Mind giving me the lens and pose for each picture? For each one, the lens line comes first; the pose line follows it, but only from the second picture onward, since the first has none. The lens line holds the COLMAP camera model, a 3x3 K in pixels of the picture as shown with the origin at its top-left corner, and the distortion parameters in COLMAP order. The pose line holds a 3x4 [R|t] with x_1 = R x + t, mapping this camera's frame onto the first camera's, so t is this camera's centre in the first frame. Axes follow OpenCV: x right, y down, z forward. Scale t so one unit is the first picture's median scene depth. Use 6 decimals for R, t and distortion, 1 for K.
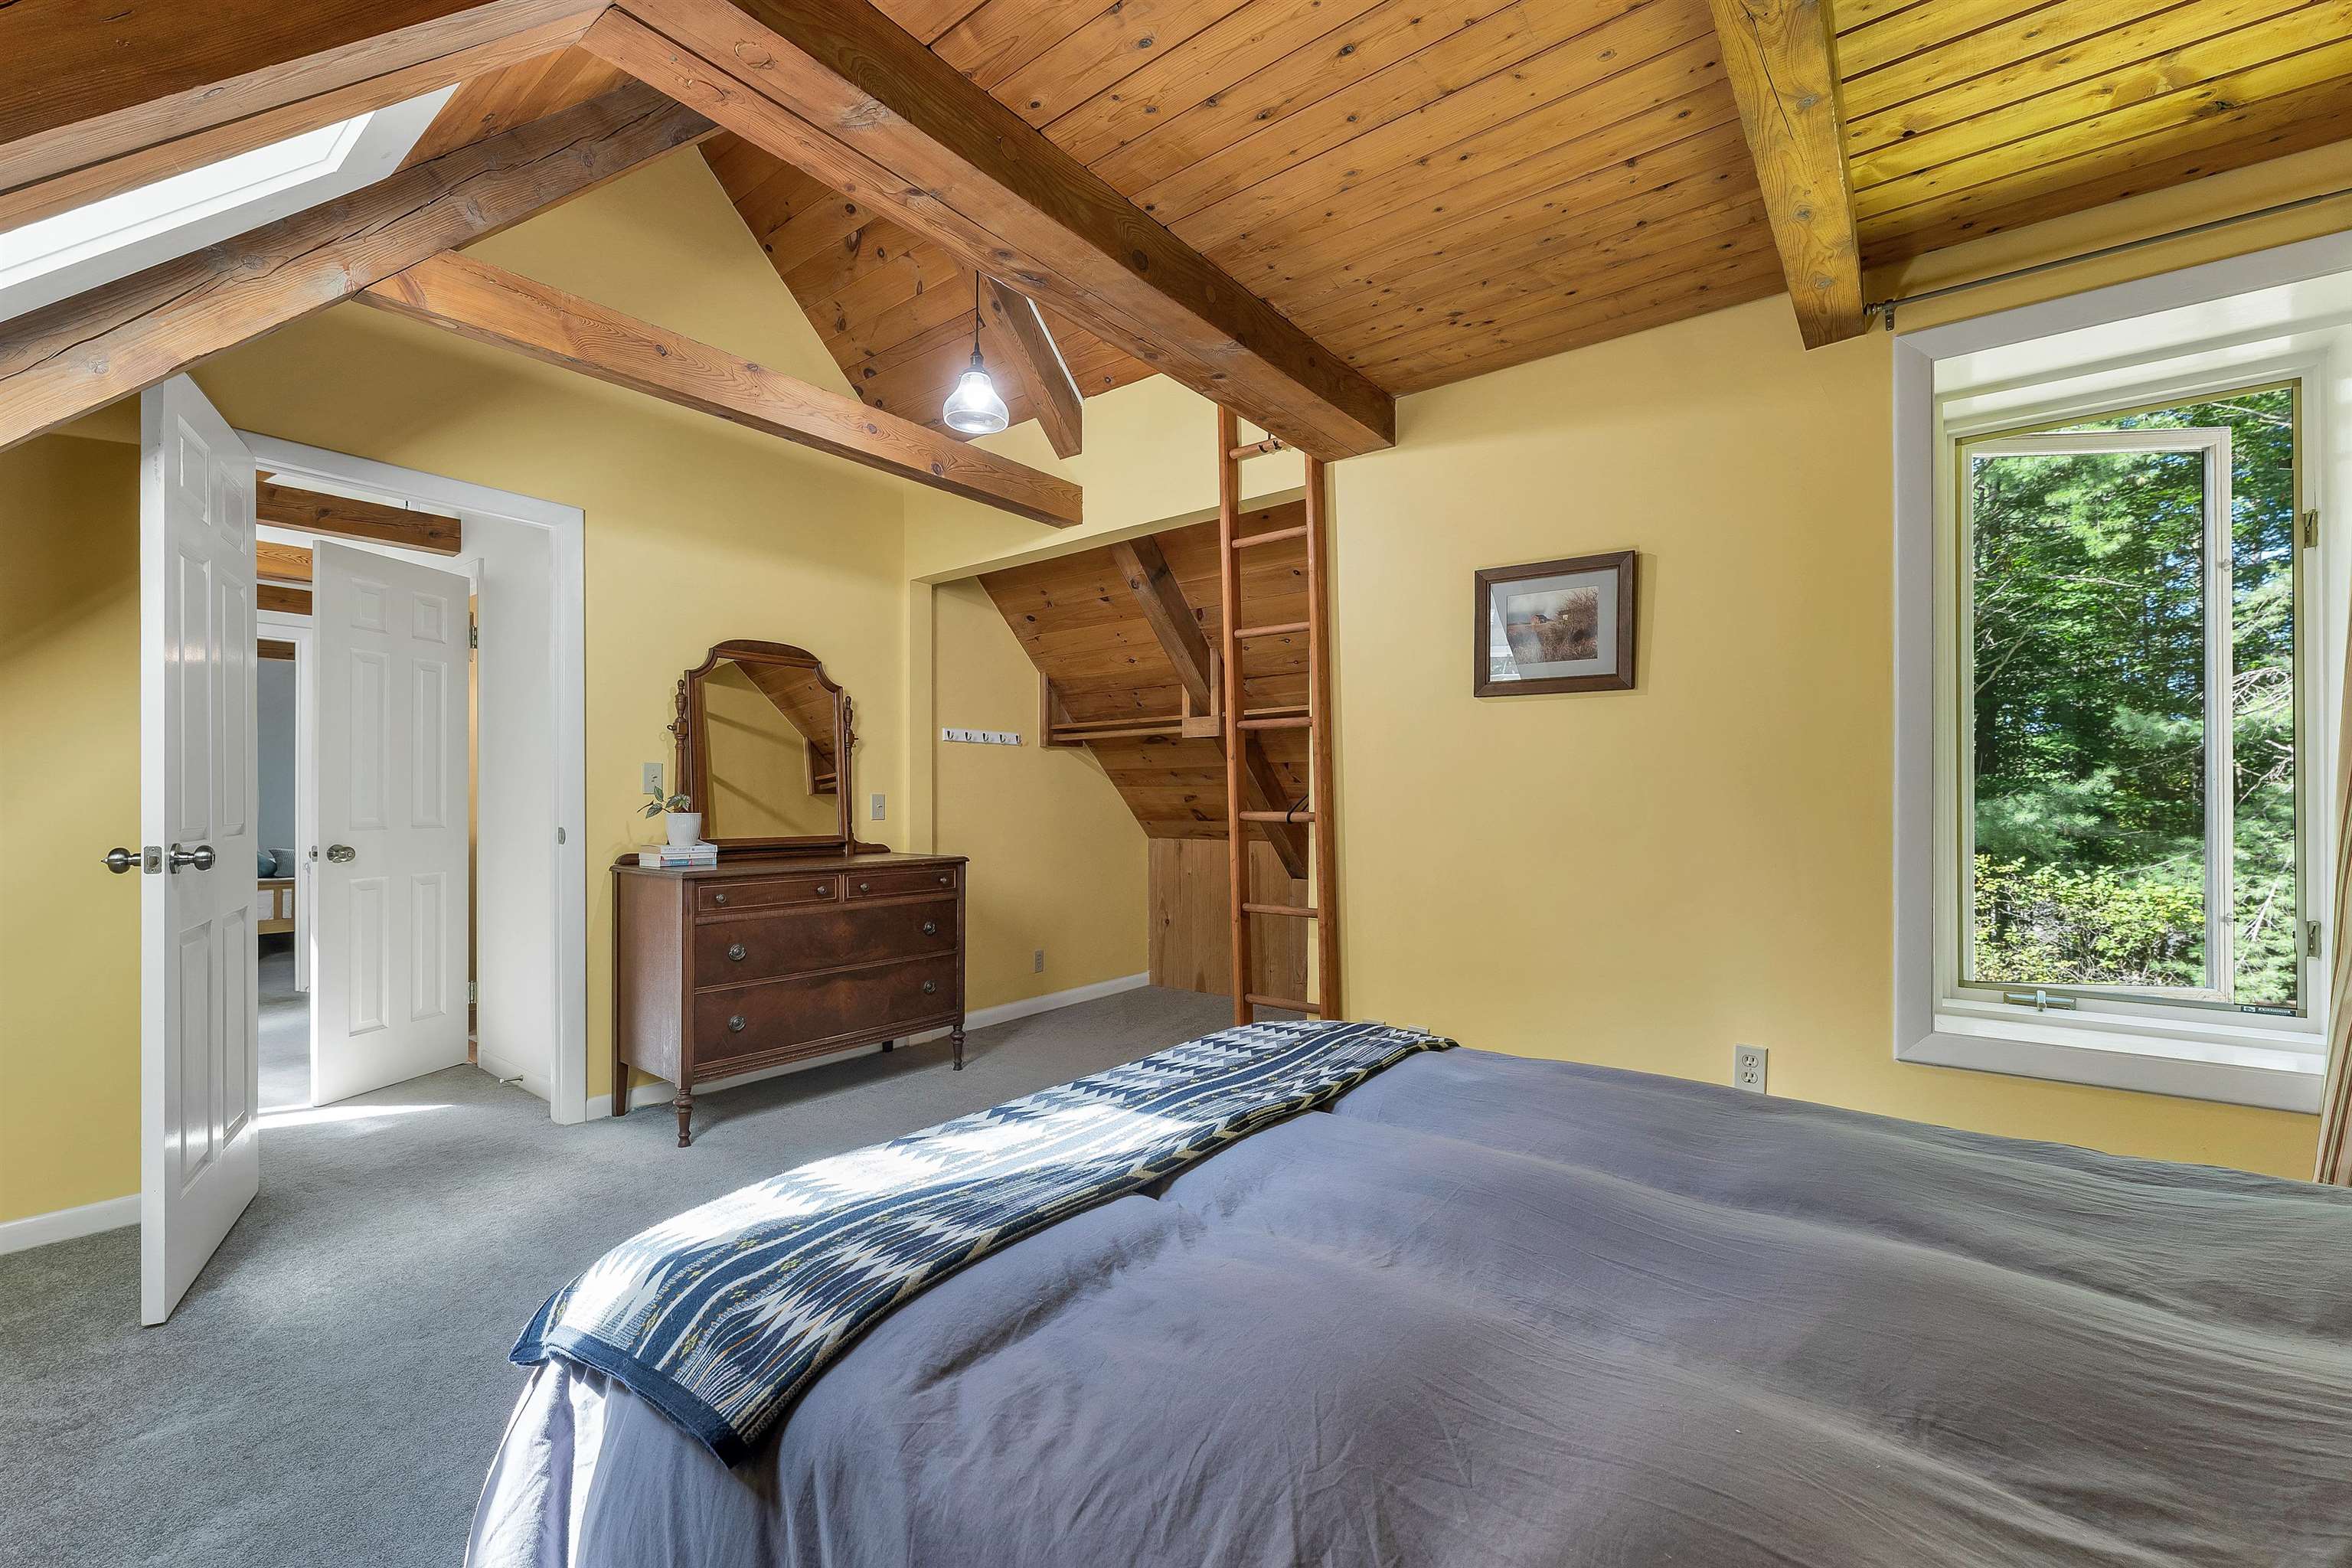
lens RADIAL K [[974.8, 0, 1168.7], [0, 974.8, 801.6], [0, 0, 1]] dist [-0.004507, 0.000852]
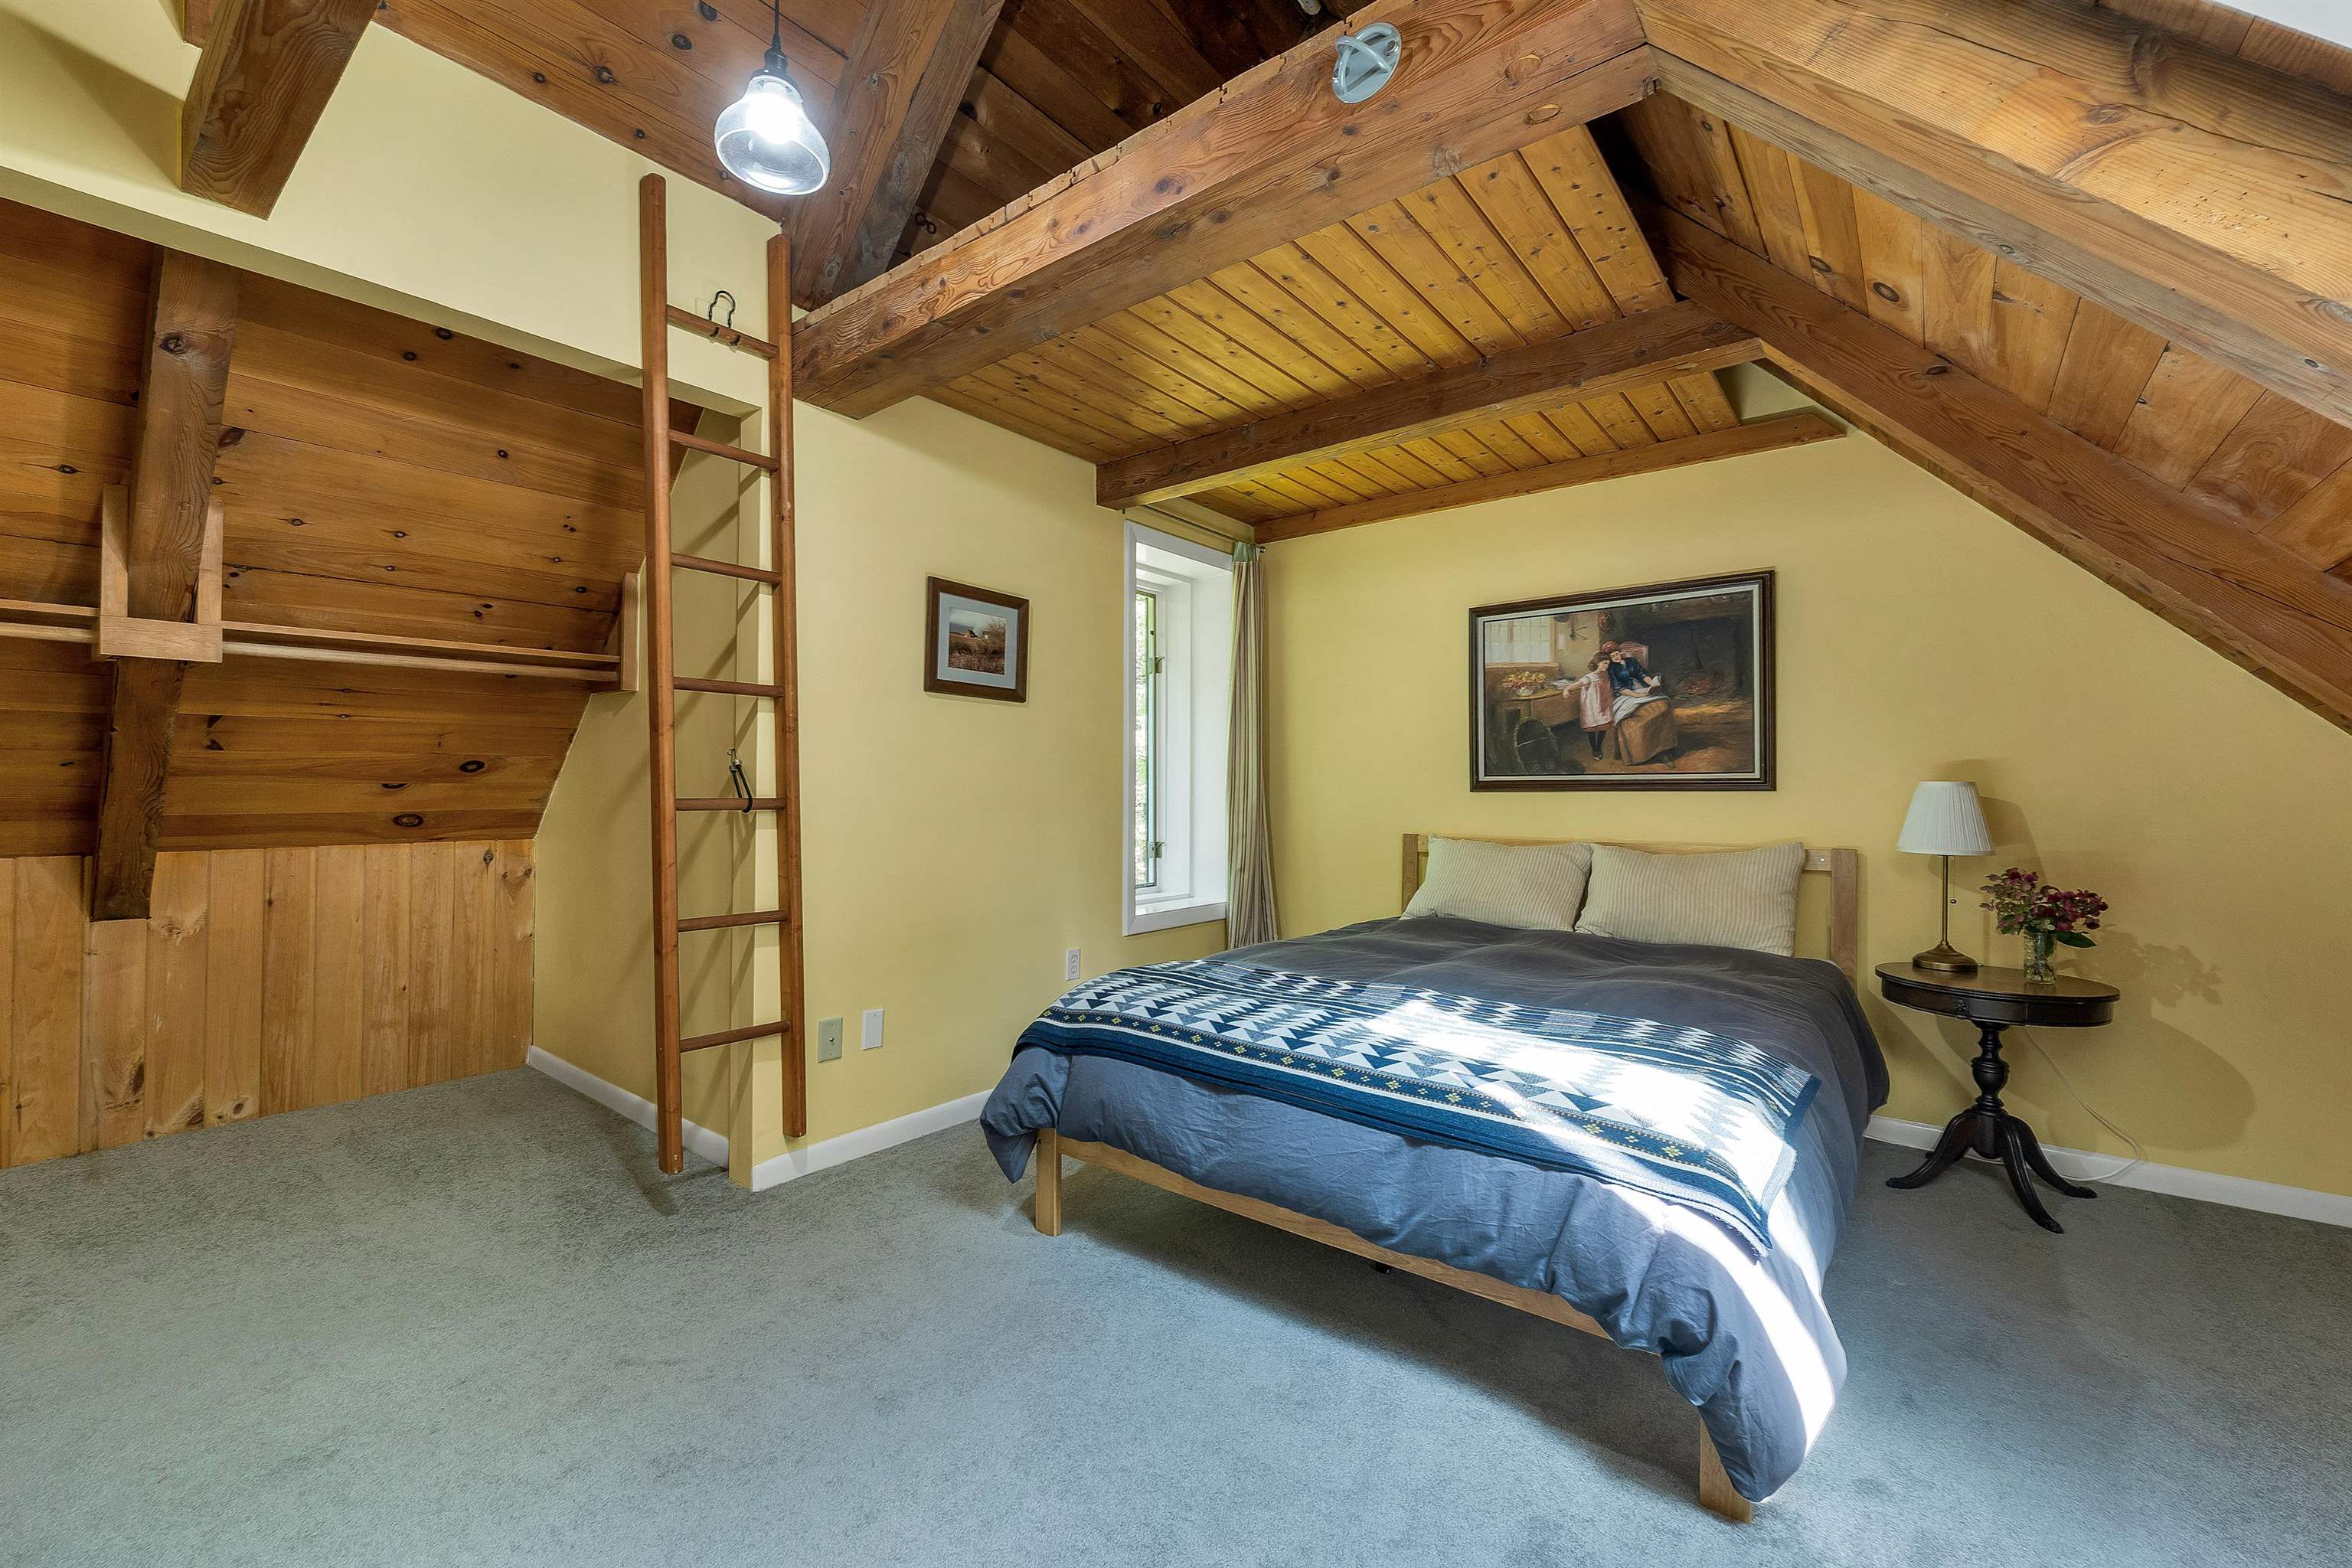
lens RADIAL K [[974.8, 0, 1167.1], [0, 974.8, 781.7], [0, 0, 1]] dist [-0.004507, 0.000852]
pose [[-0.000554, 0.010179, 0.999948, -0.844969], [-0.005434, 0.999933, -0.010181, 0.006139], [-0.999985, -0.005439, -0.000498, 0.785806]]
